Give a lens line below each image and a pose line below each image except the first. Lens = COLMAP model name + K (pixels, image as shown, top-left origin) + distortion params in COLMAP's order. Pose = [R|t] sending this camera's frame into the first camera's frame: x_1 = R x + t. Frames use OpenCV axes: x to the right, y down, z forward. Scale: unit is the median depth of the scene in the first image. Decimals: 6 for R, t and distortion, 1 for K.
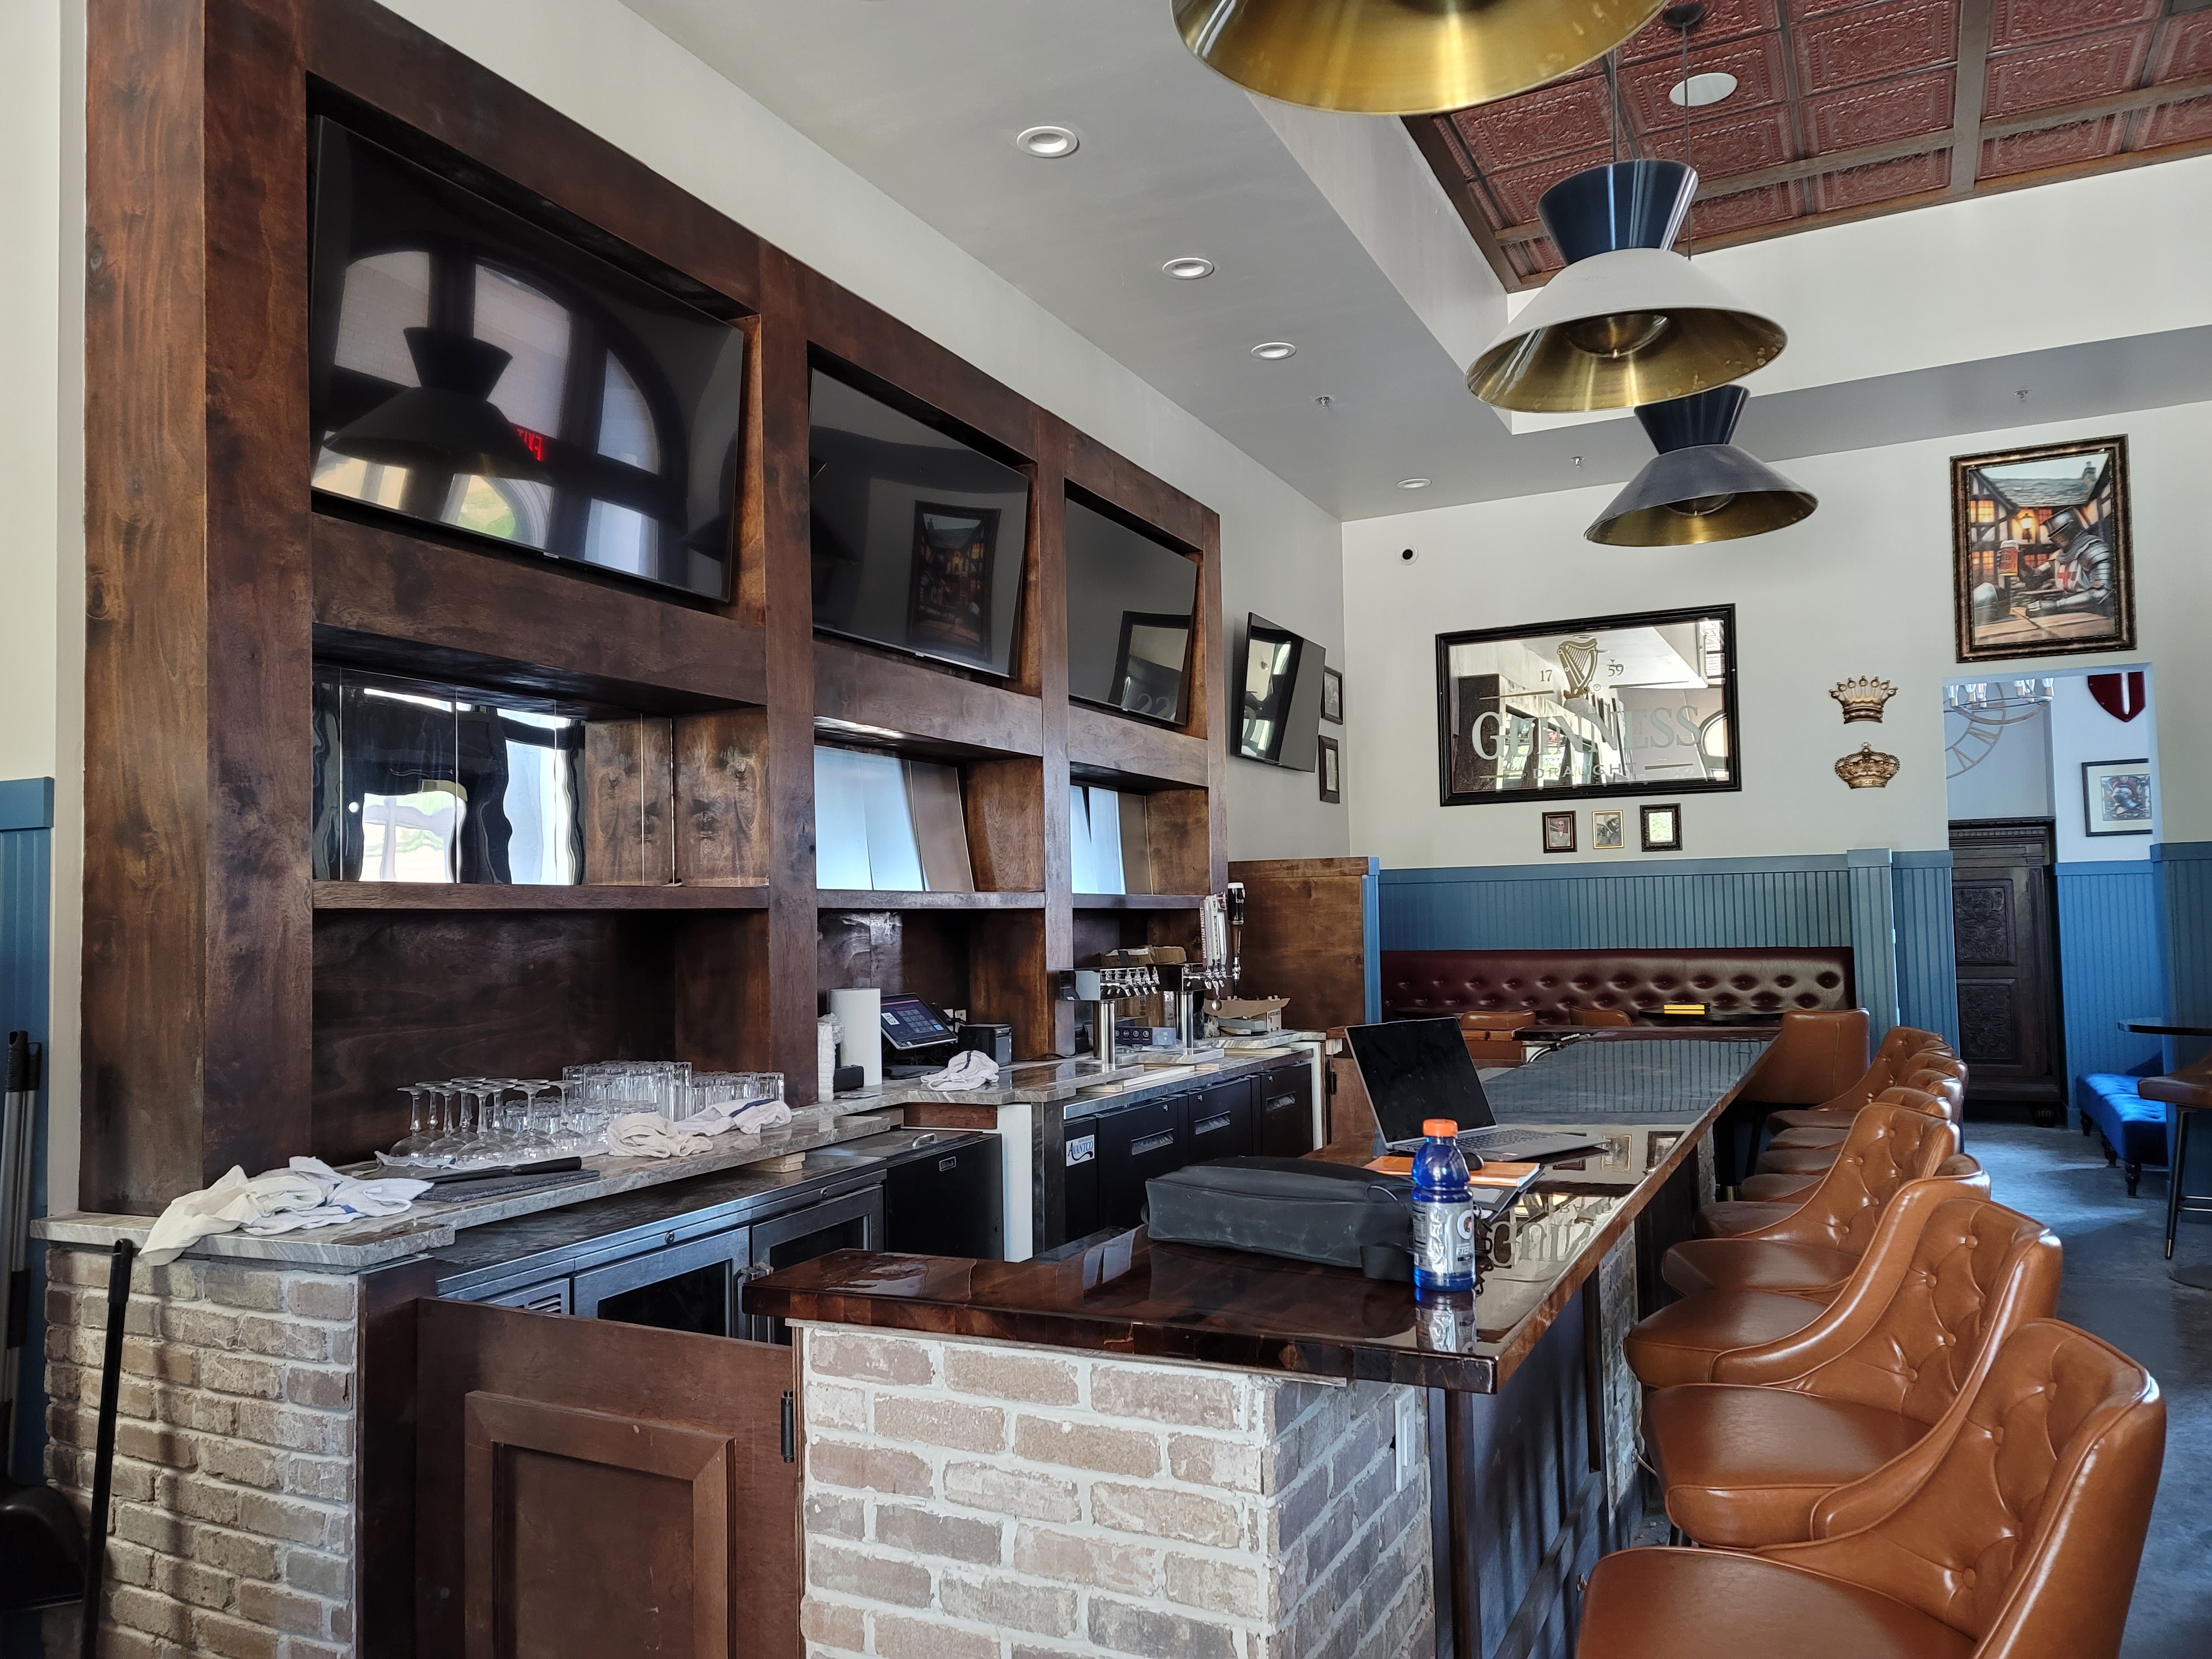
lens RADIAL K [[1622.2, 0, 1111.3], [0, 1622.2, 865.1], [0, 0, 1]] dist [0.135688, -0.116139]
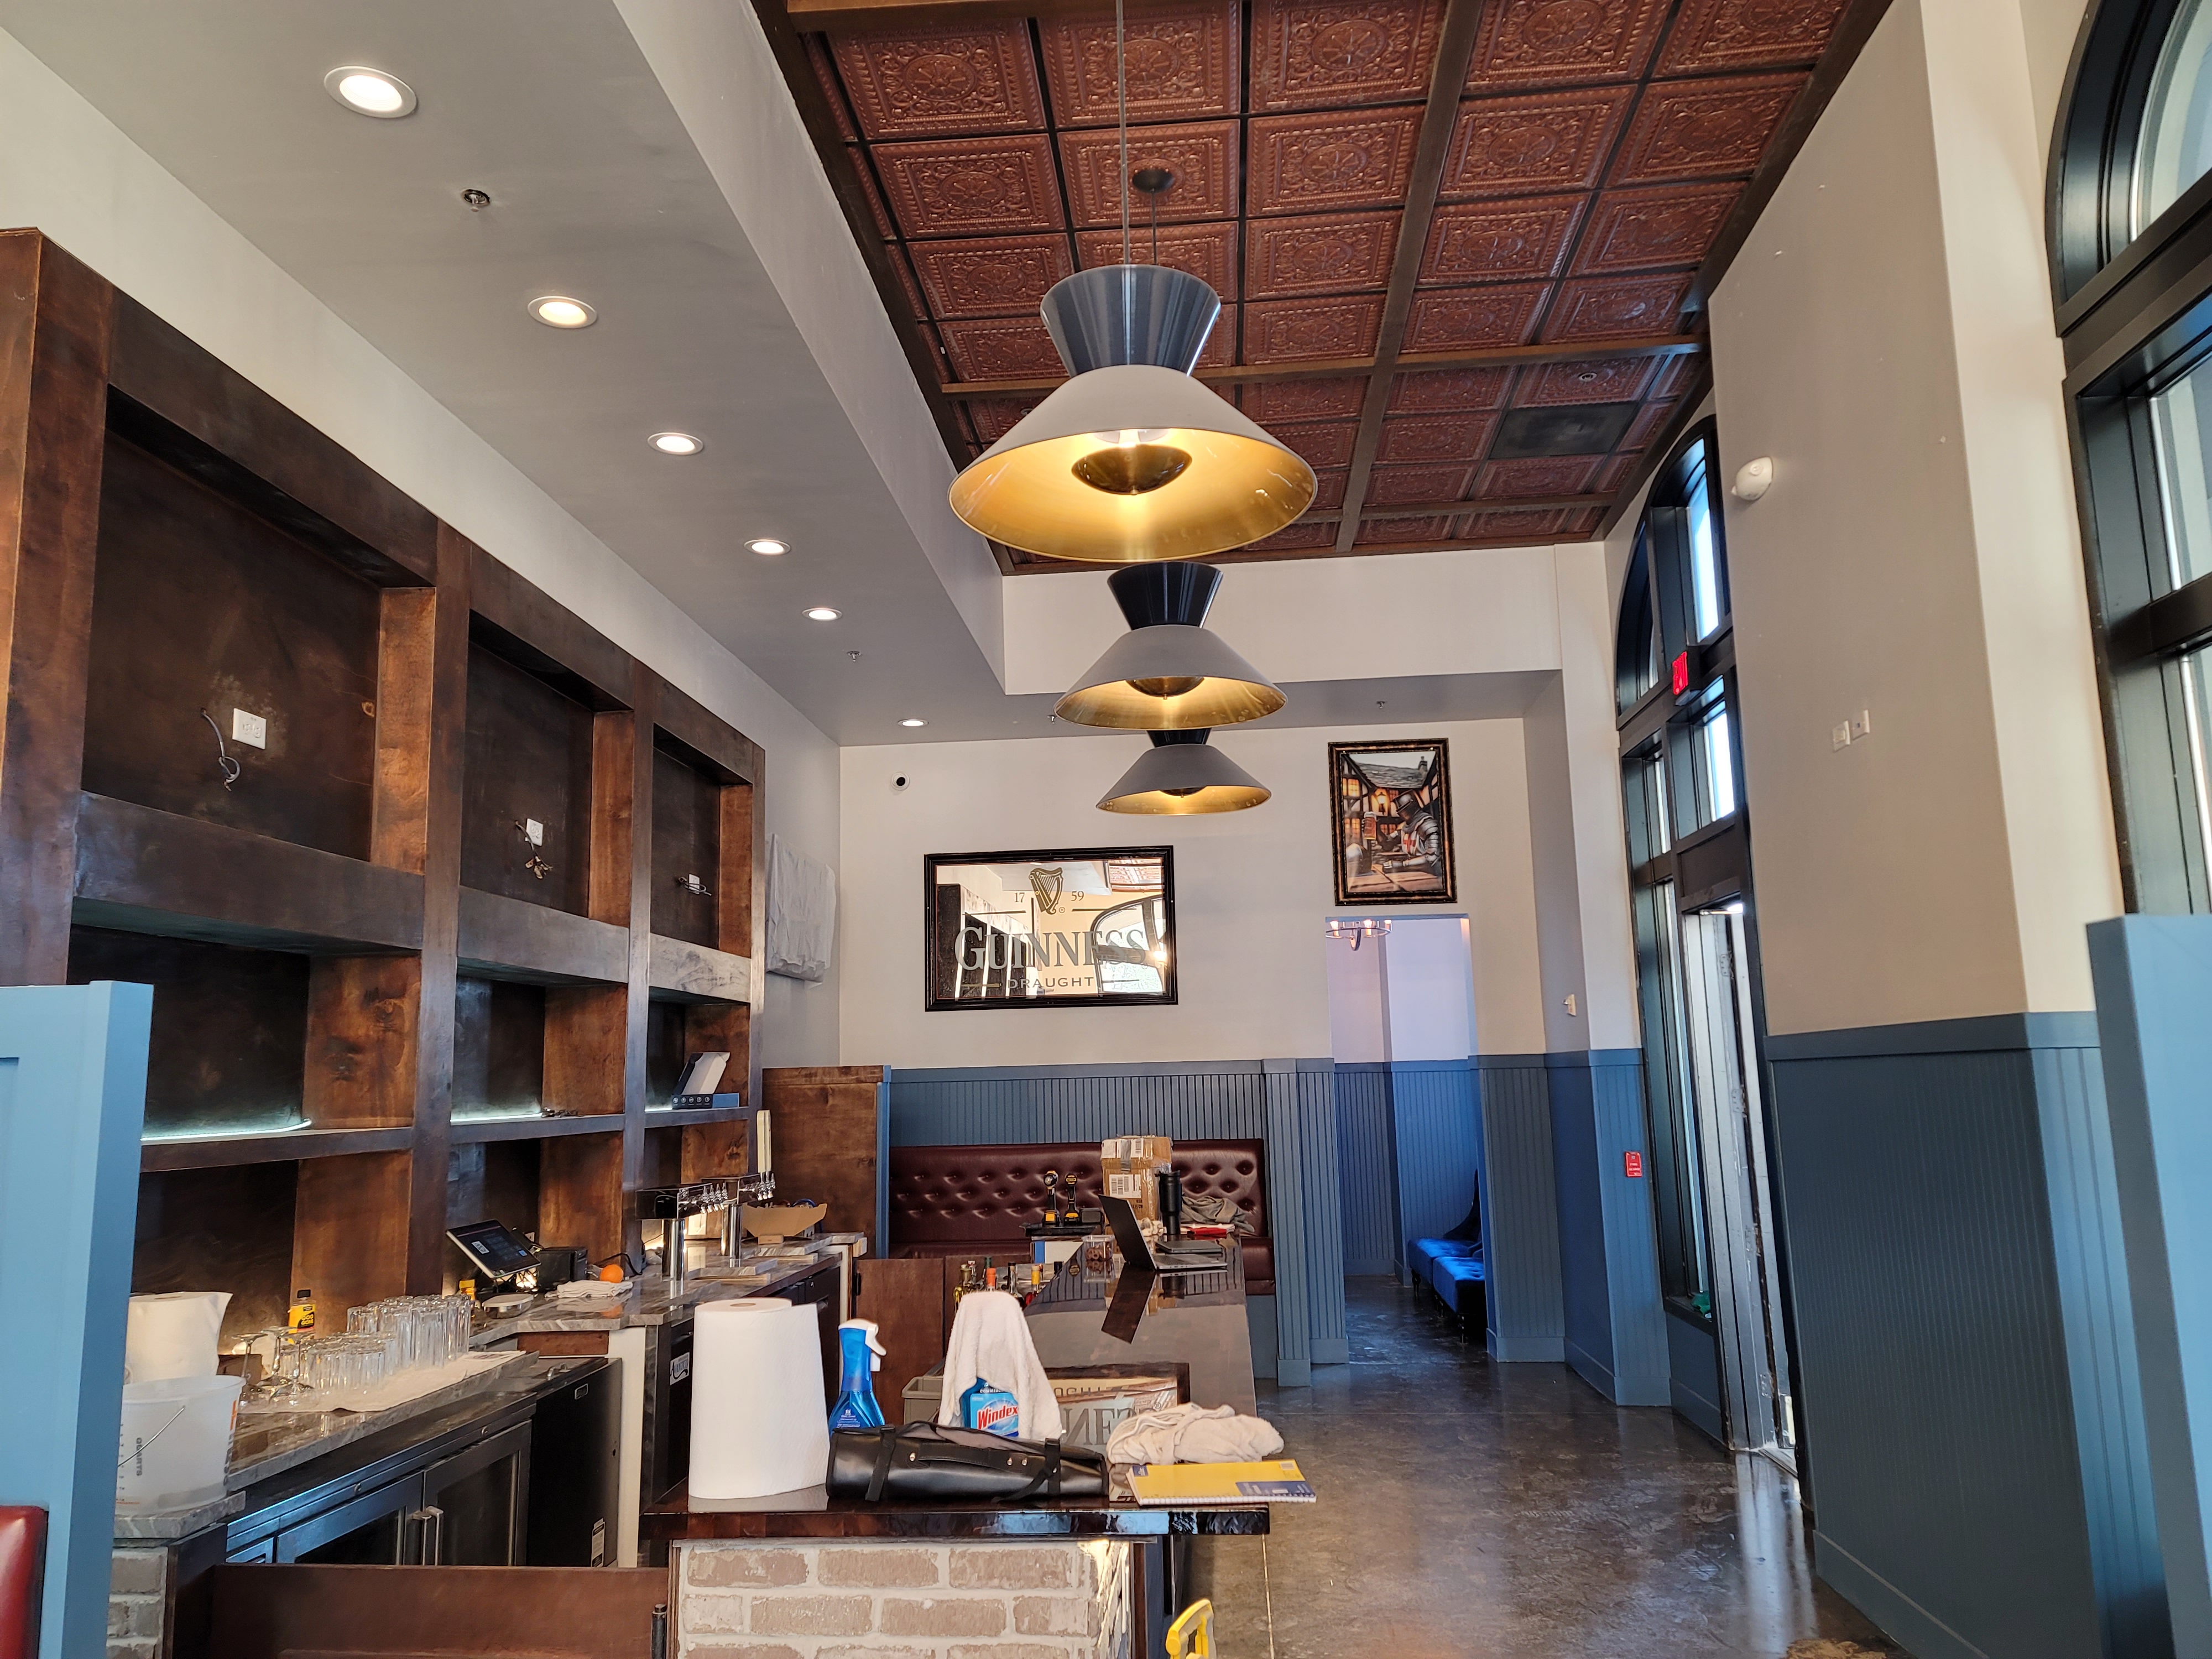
lens RADIAL K [[1622.2, 0, 1111.3], [0, 1622.2, 865.1], [0, 0, 1]] dist [0.135688, -0.116139]
pose [[0.931701, 0.046362, 0.360255, -0.115718], [-0.008027, 0.994207, -0.107186, -0.026571], [-0.363137, 0.096974, 0.926675, -0.087669]]
